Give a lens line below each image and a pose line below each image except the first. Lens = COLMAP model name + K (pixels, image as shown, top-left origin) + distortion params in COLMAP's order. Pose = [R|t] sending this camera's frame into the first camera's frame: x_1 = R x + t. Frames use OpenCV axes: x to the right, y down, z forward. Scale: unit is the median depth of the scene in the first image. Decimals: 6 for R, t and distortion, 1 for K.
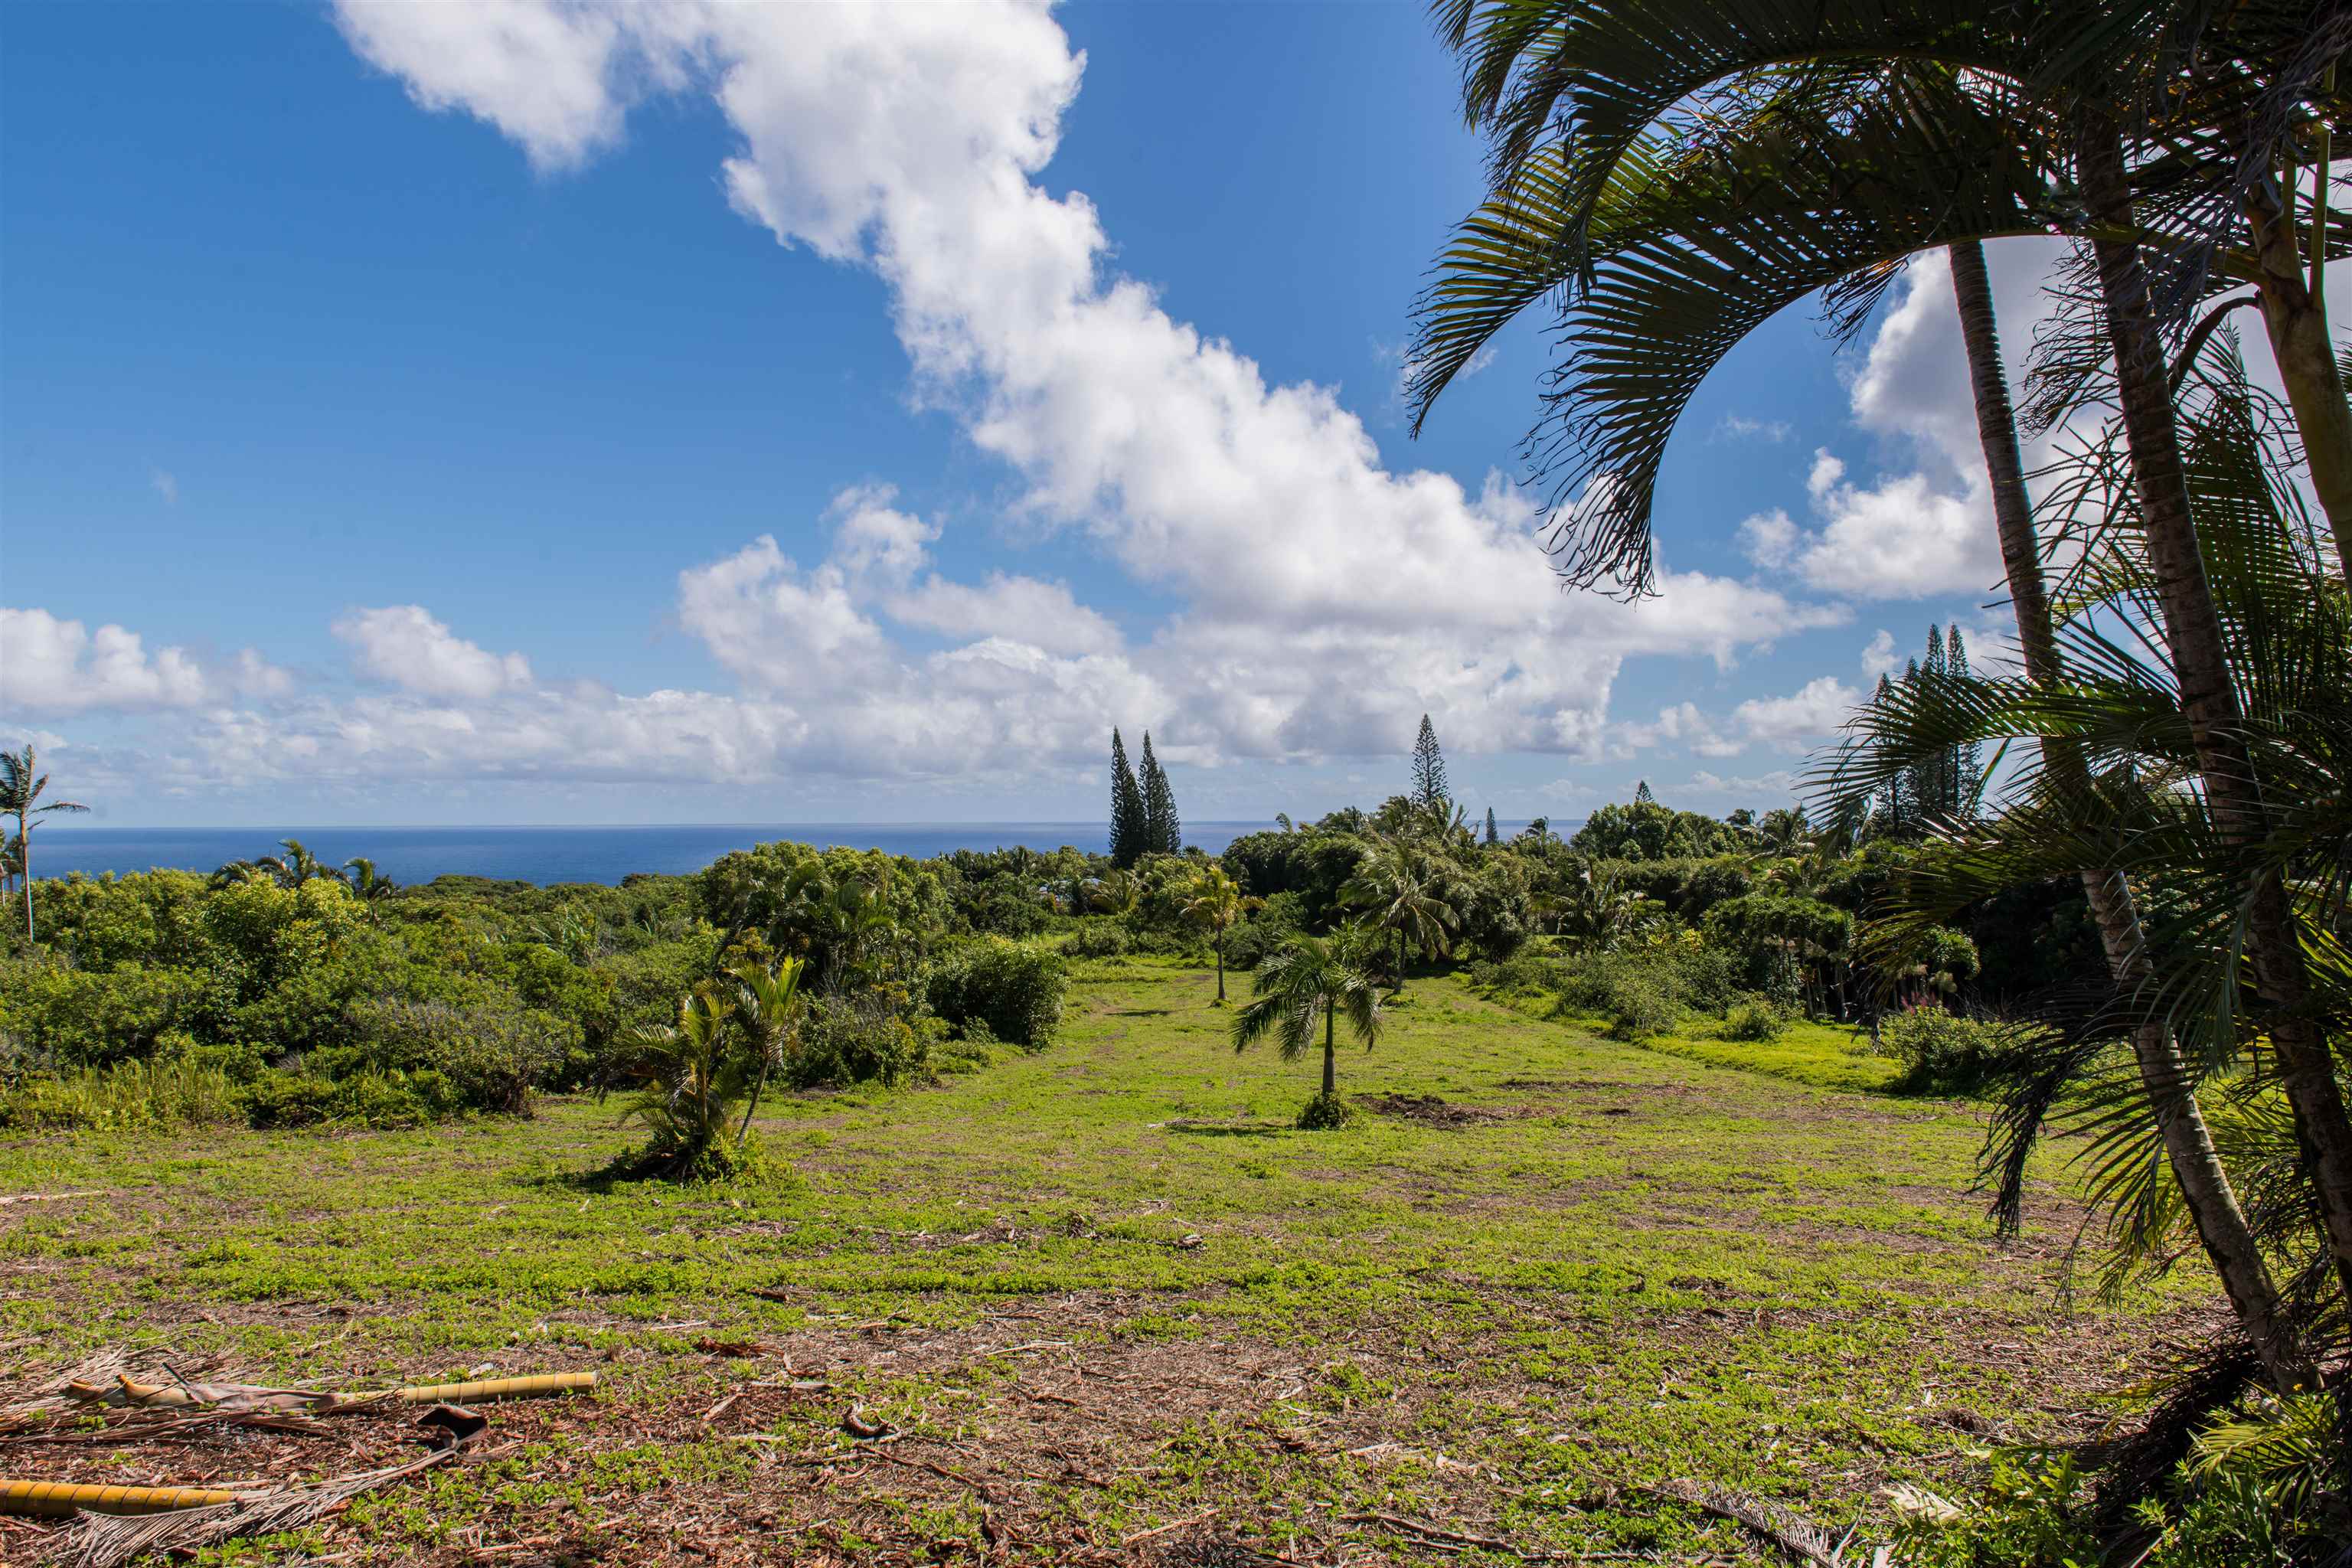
lens RADIAL K [[1588.5, 0, 1167.7], [0, 1588.5, 780.5], [0, 0, 1]] dist [0.007936, -0.013050]
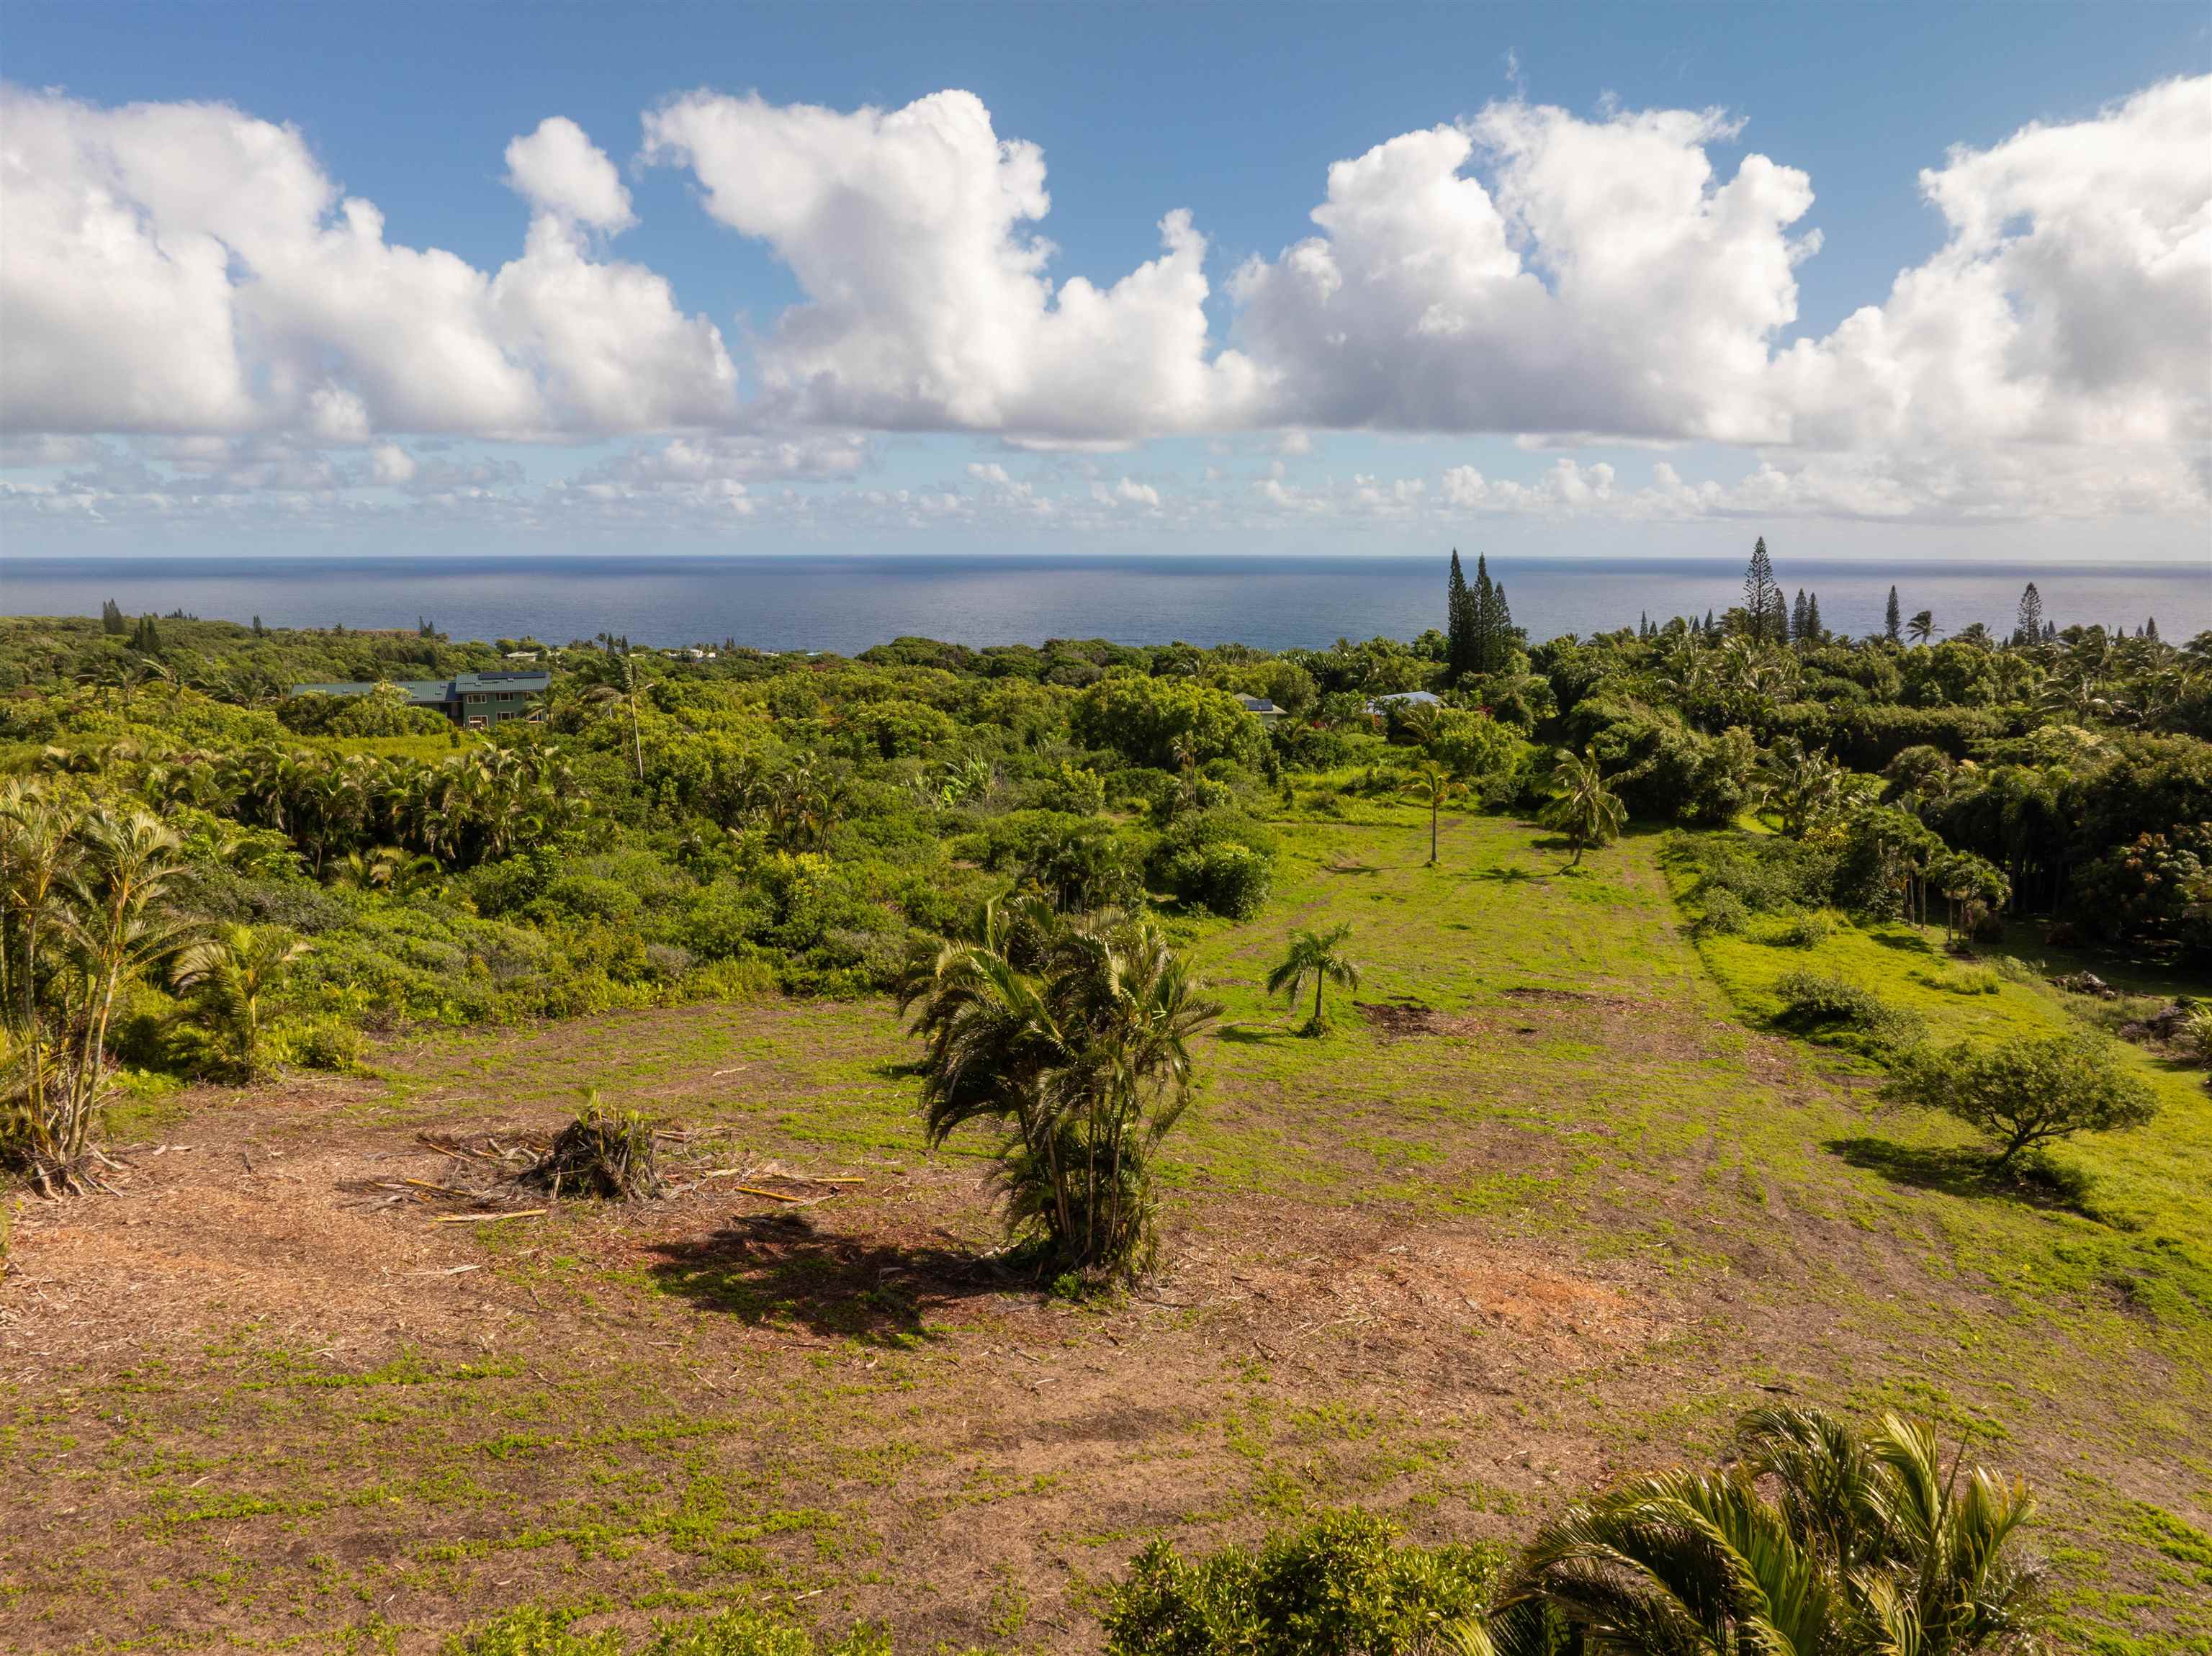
lens RADIAL K [[1569.2, 0, 1103.5], [0, 1569.2, 802.5], [0, 0, 1]] dist [-0.037231, 0.025364]
pose [[0.954285, 0.053878, -0.294001, 0.378847], [0.001414, 0.982795, 0.184696, -0.369473], [0.298894, -0.176669, 0.937790, -0.689682]]
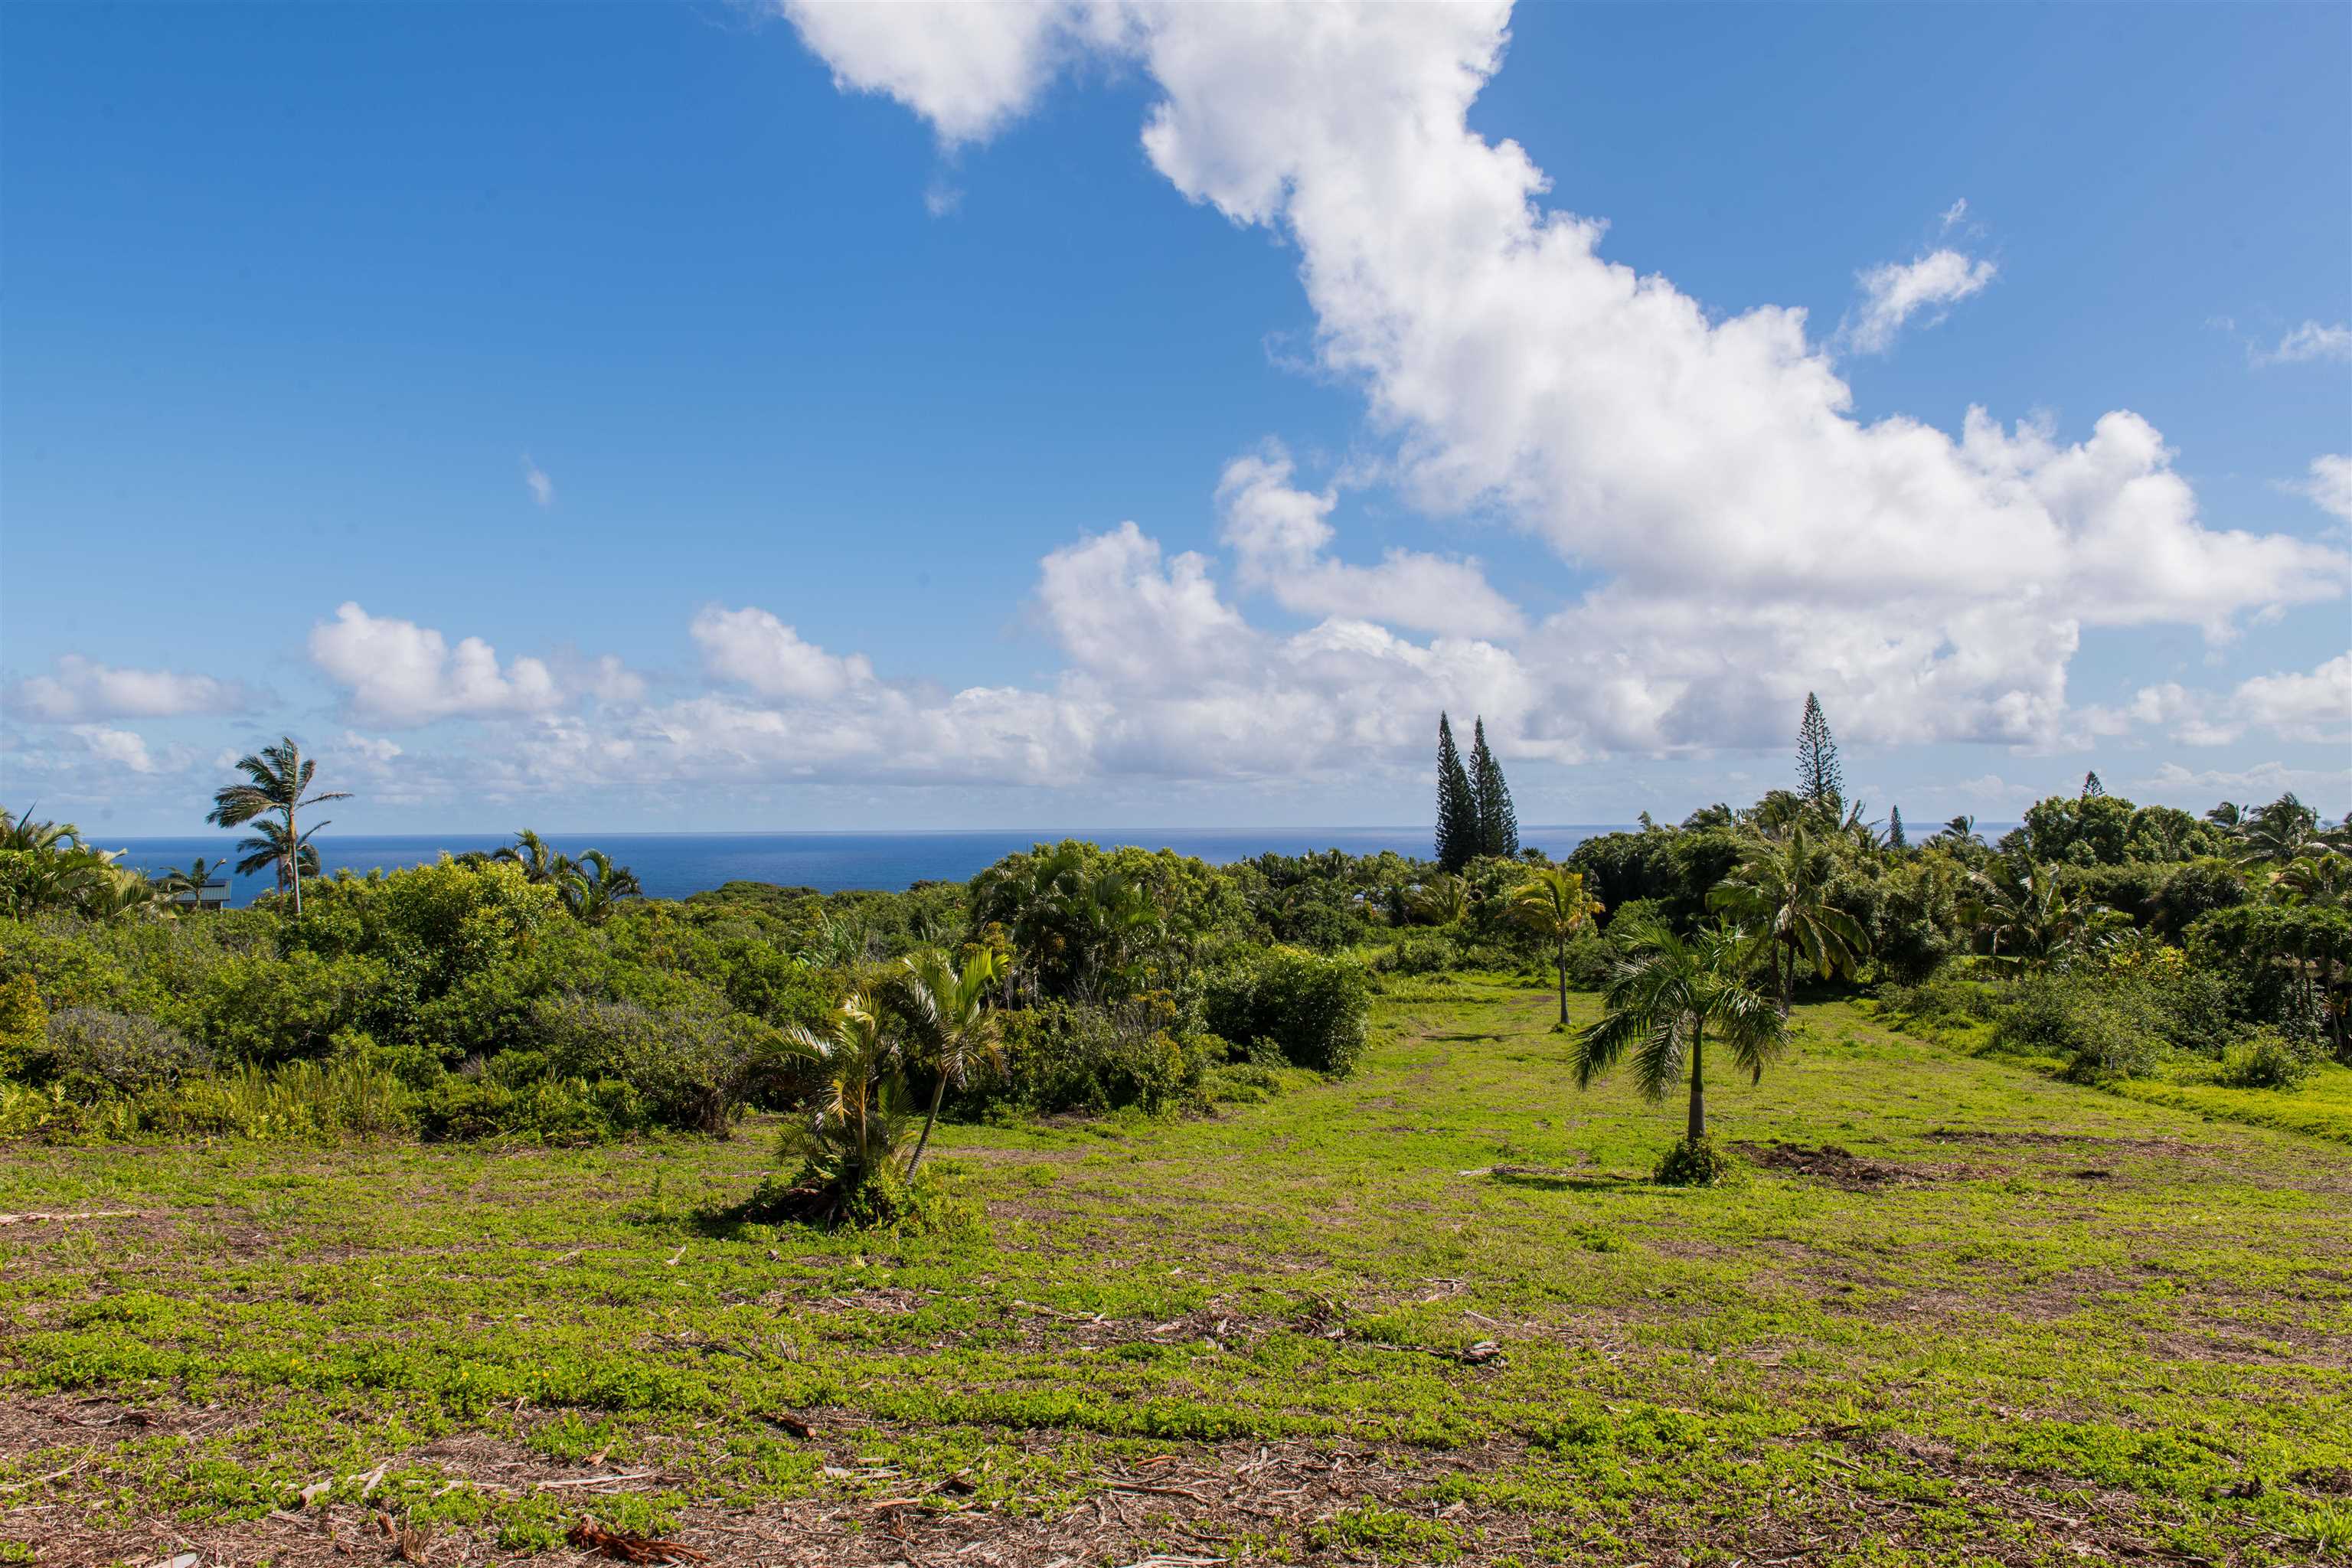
lens RADIAL K [[1767.8, 0, 1176.0], [0, 1767.8, 784.0], [0, 0, 1]] dist [0.002207, -0.013344]
pose [[0.982897, -0.006223, -0.184049, 0.011641], [0.006501, 0.999978, 0.000907, 0.021455], [0.184040, -0.002088, 0.982917, 0.107085]]
